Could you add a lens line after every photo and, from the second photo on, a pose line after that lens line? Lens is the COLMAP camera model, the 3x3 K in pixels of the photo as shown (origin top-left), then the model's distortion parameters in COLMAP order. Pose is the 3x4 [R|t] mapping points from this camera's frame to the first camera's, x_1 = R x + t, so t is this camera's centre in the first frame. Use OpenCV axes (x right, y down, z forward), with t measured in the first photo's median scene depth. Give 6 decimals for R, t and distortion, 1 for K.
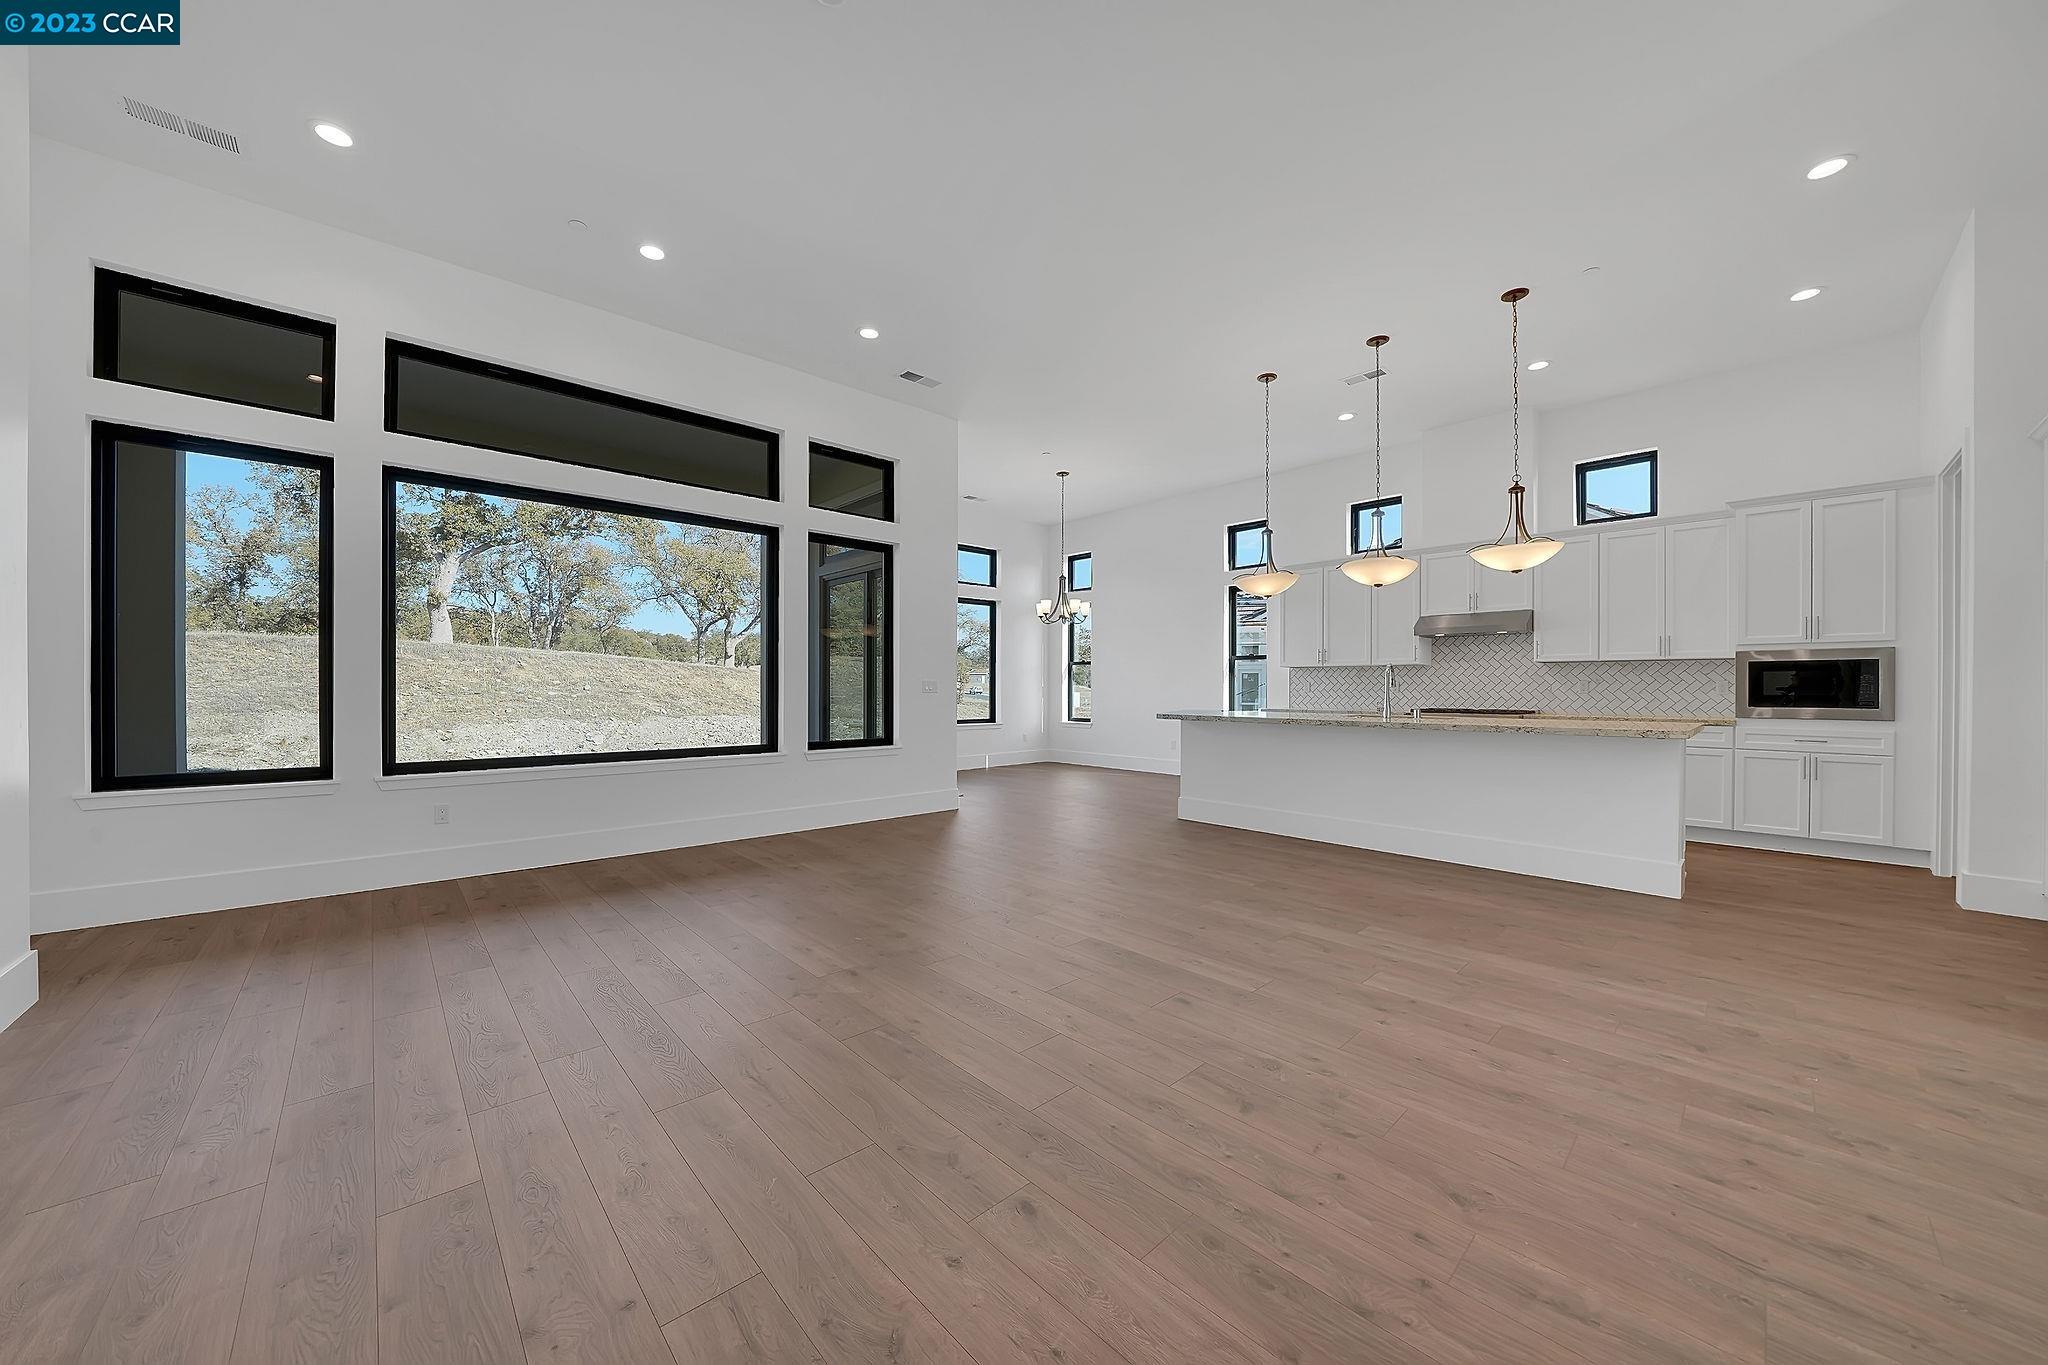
lens RADIAL K [[712.2, 0, 1013.4], [0, 712.2, 690.2], [0, 0, 1]] dist [-0.020652, 0.000029]
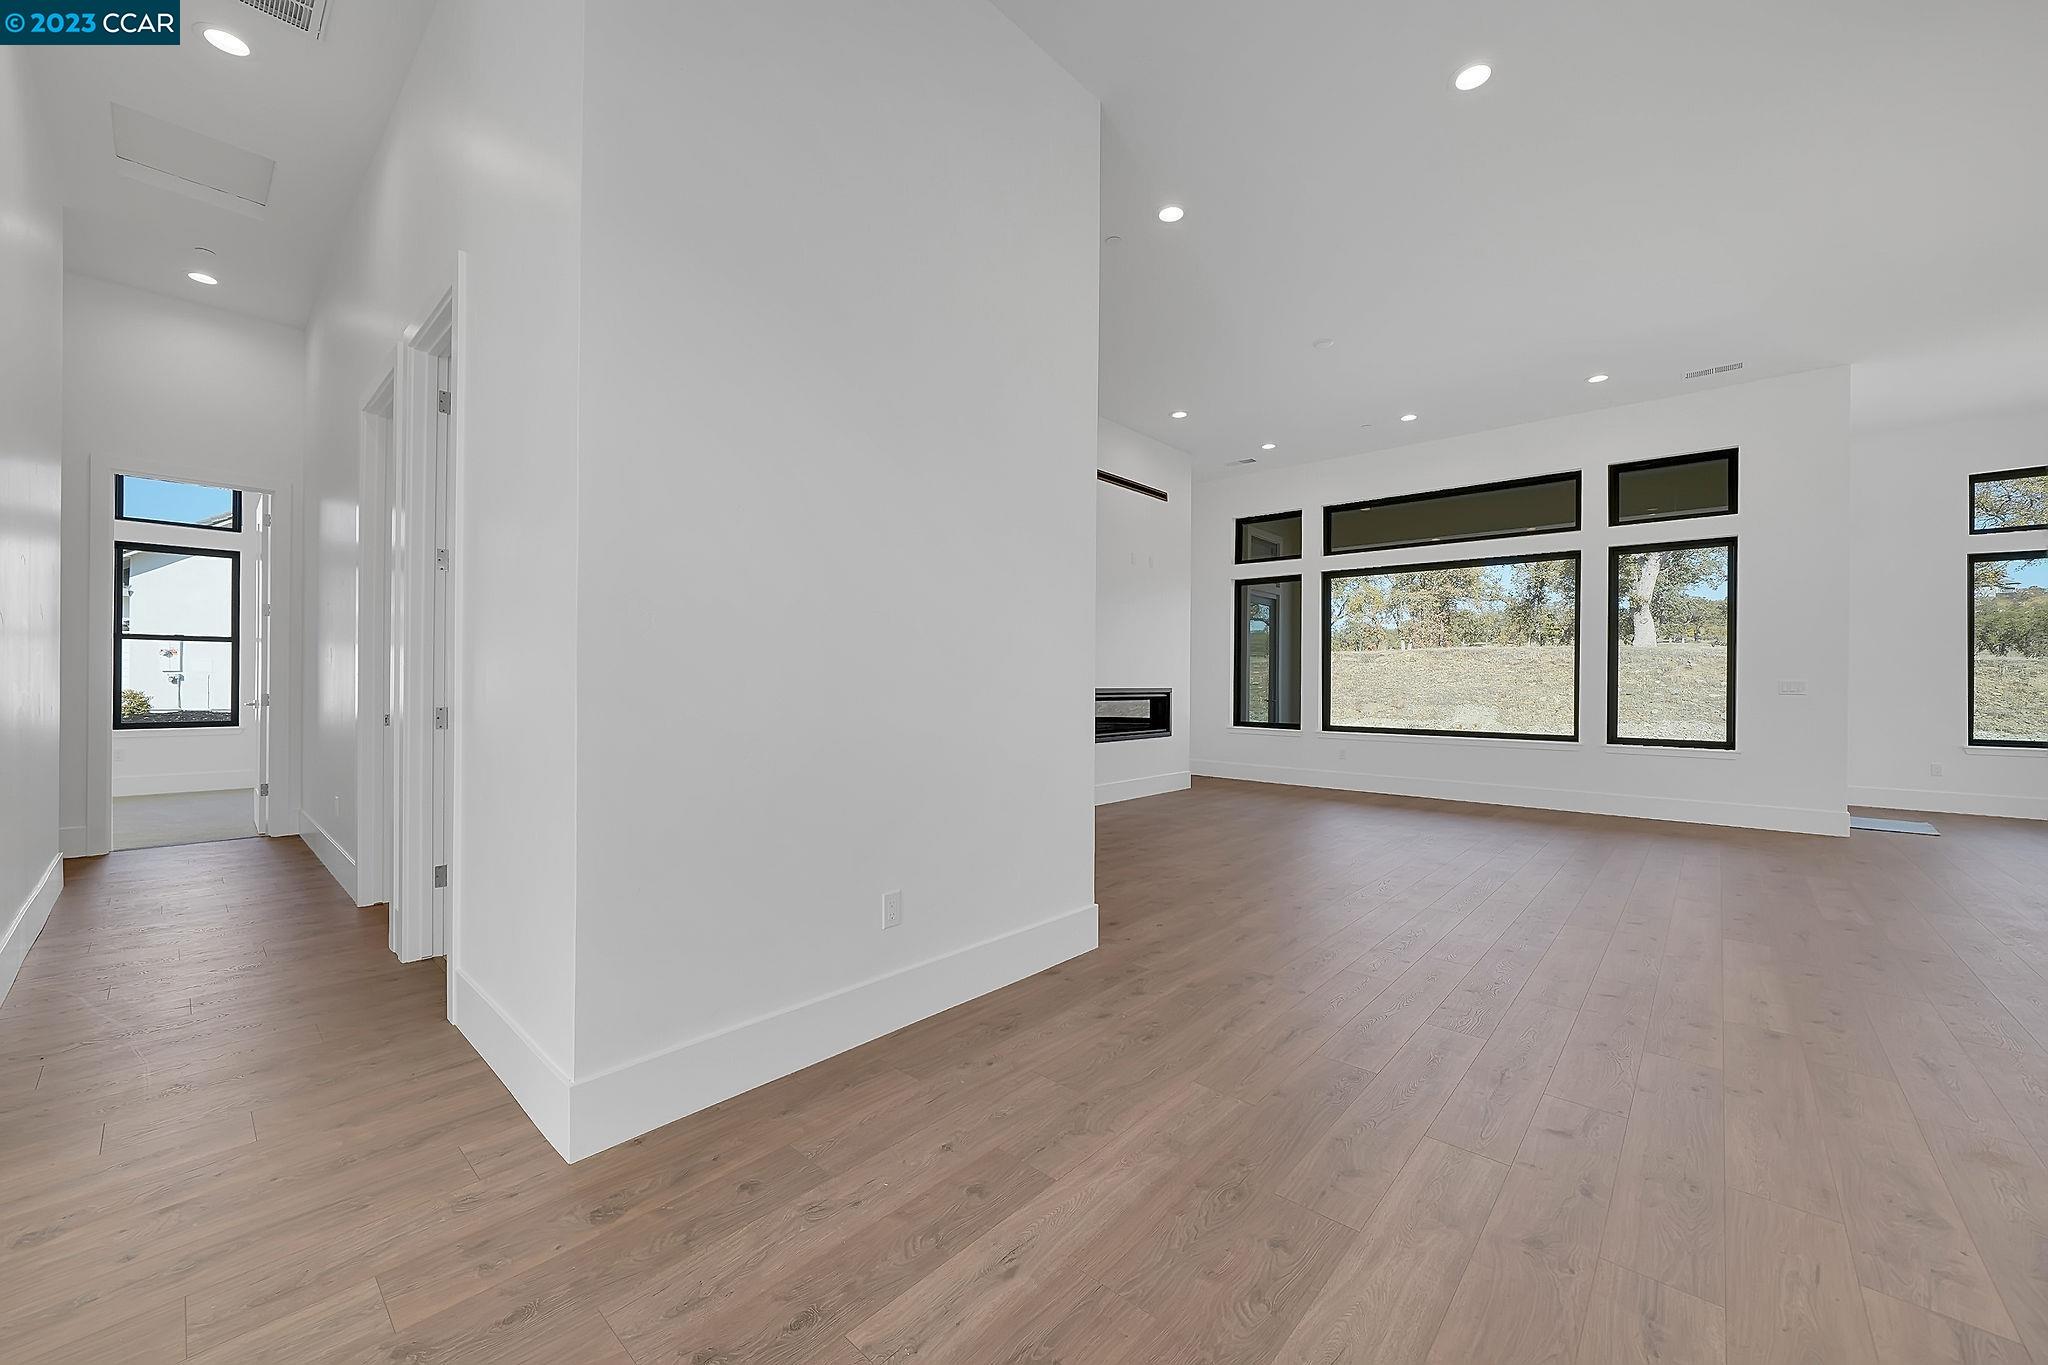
lens RADIAL K [[781.0, 0, 1006.1], [0, 781.0, 688.7], [0, 0, 1]] dist [-0.019661, 0.000150]
pose [[0.082163, 0.005752, -0.996602, 0.908620], [-0.011103, 0.999927, 0.004856, 0.003085], [0.996557, 0.010666, 0.082221, -0.048681]]
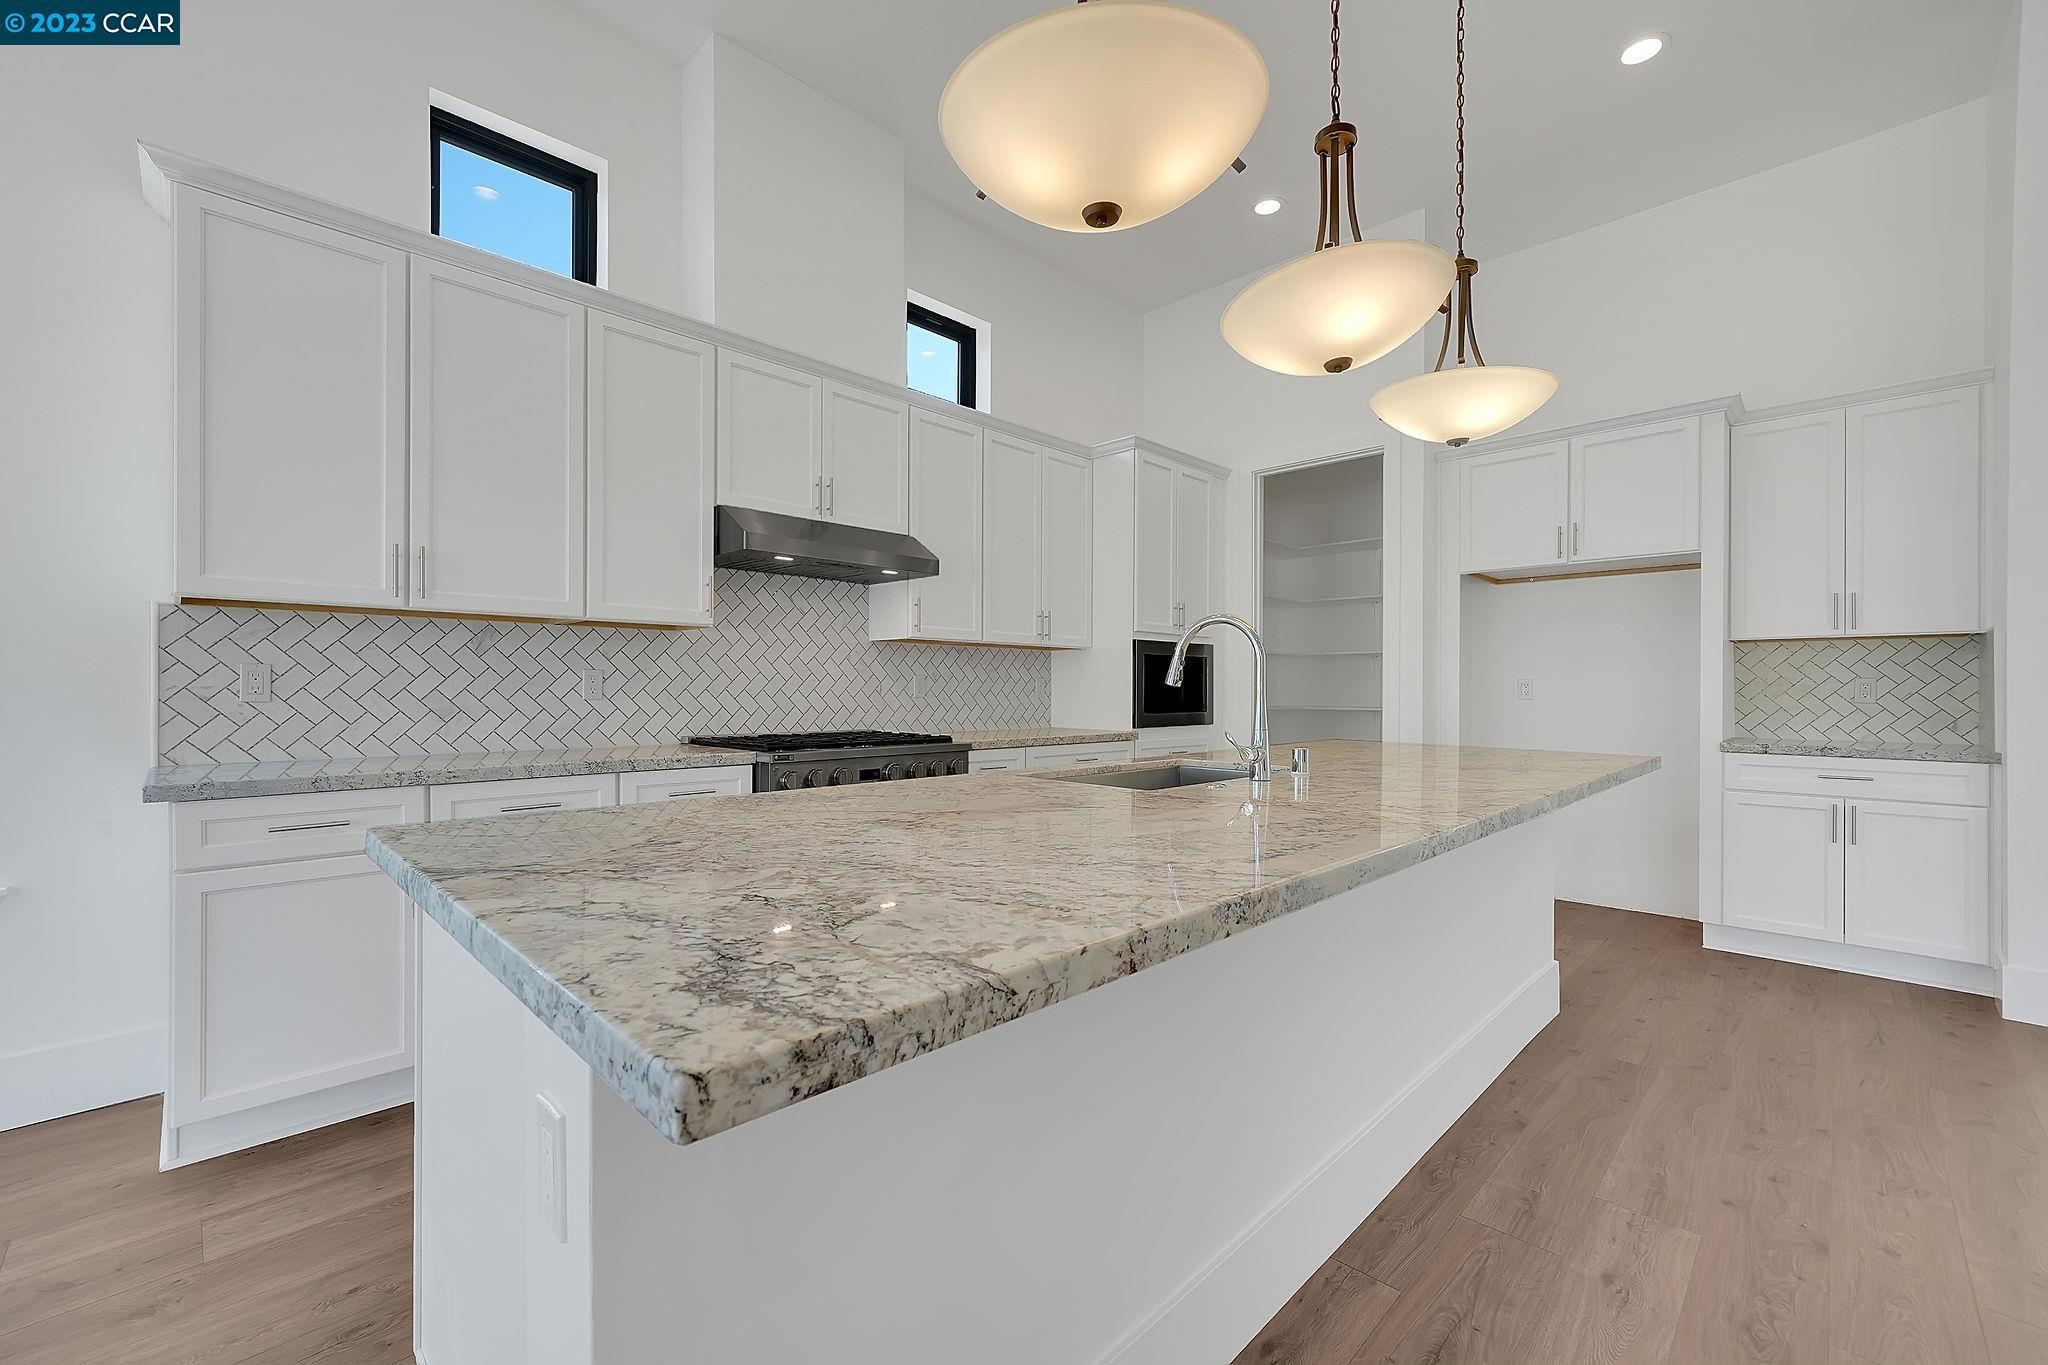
lens RADIAL K [[839.5, 0, 1018.1], [0, 839.5, 690.0], [0, 0, 1]] dist [0.000113, 0.000062]
pose [[-0.047137, -0.001656, 0.998887, 0.137729], [-0.000154, 0.999999, 0.001650, -0.003090], [-0.998888, -0.000076, -0.047138, 1.106259]]
